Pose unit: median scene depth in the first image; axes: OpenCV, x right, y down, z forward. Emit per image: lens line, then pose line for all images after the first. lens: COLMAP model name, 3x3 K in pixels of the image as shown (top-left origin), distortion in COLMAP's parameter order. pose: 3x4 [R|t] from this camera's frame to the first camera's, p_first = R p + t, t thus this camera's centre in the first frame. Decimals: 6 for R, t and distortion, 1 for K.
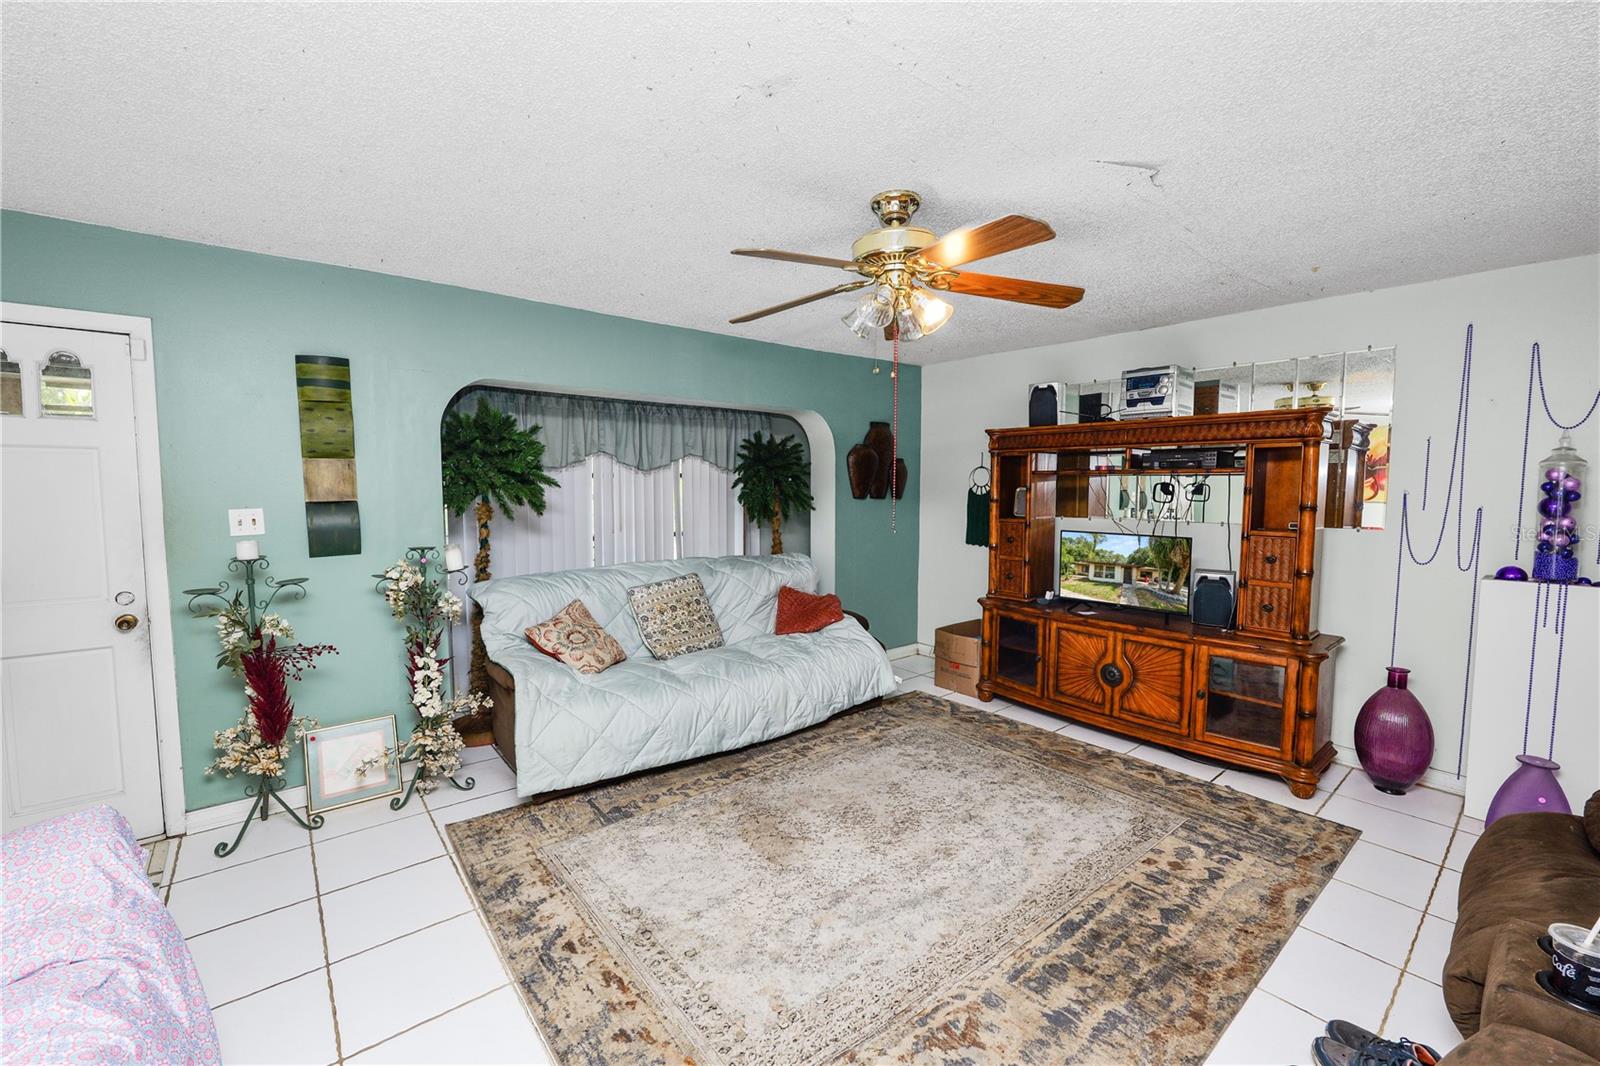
lens RADIAL K [[651.7, 0, 797.7], [0, 651.7, 539.9], [0, 0, 1]] dist [-0.014999, 0.000315]
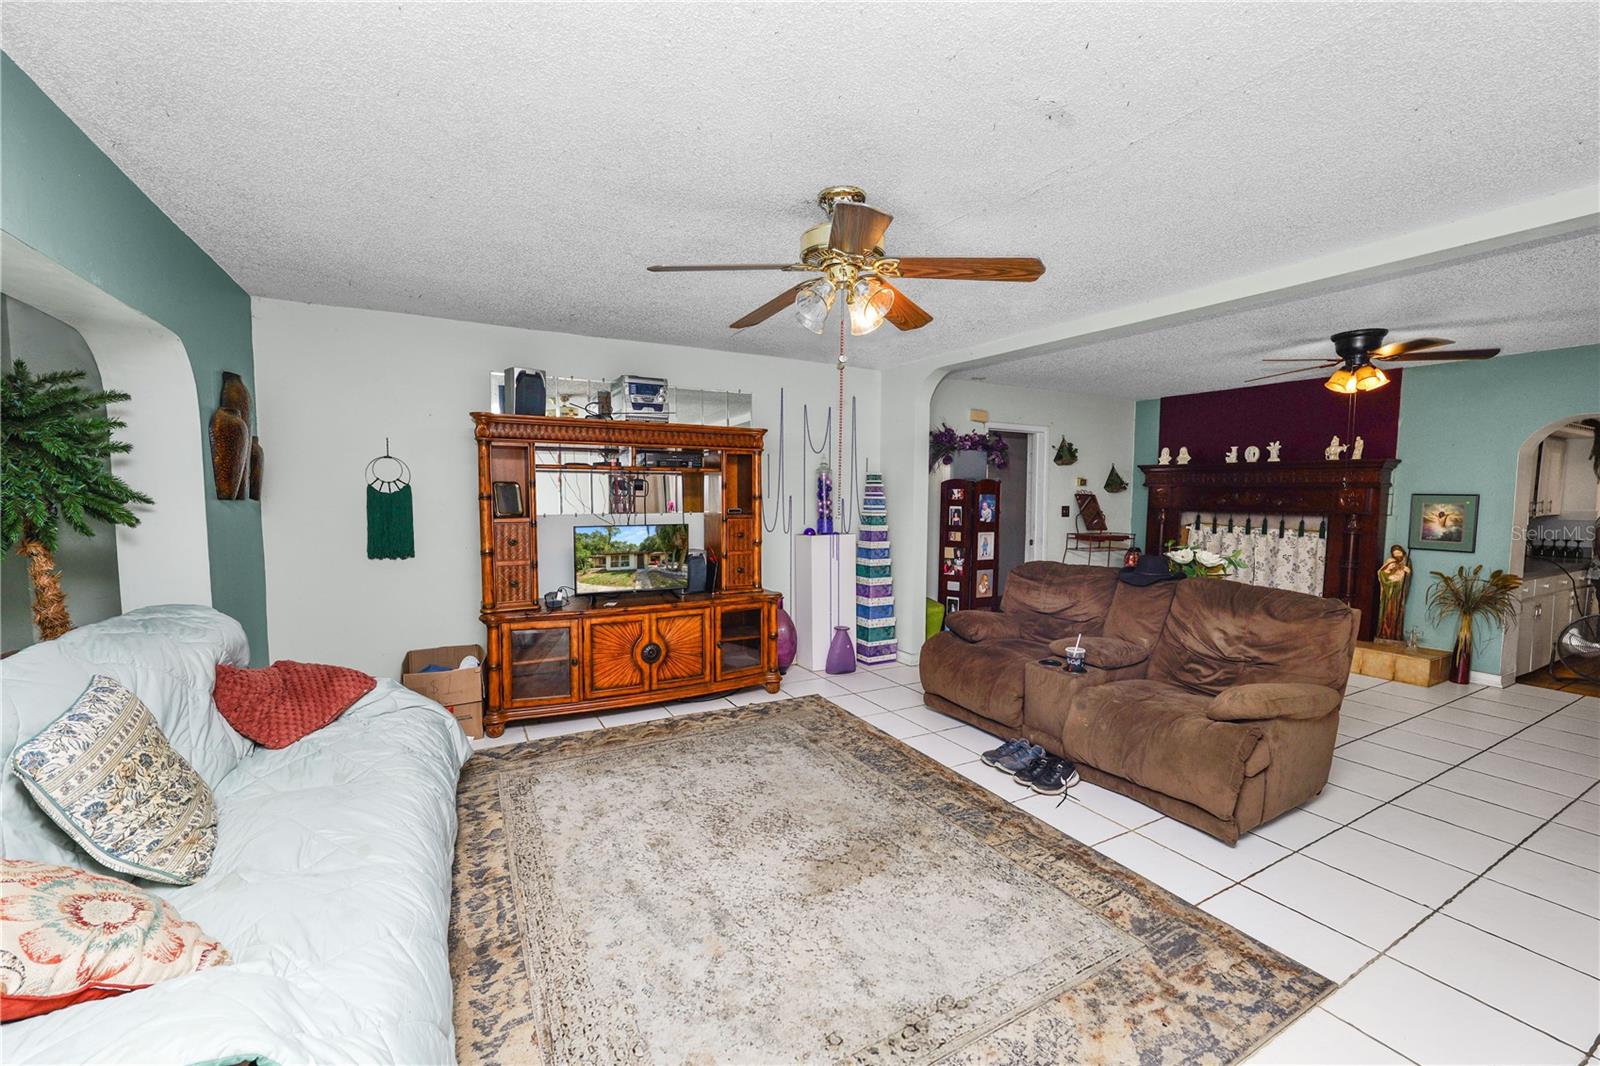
lens RADIAL K [[651.7, 0, 797.7], [0, 651.7, 539.9], [0, 0, 1]] dist [-0.014999, 0.000315]
pose [[0.181901, -0.069149, 0.980882, -0.541700], [0.083624, 0.994998, 0.054636, -0.021426], [-0.979755, 0.072087, 0.186774, 0.541592]]
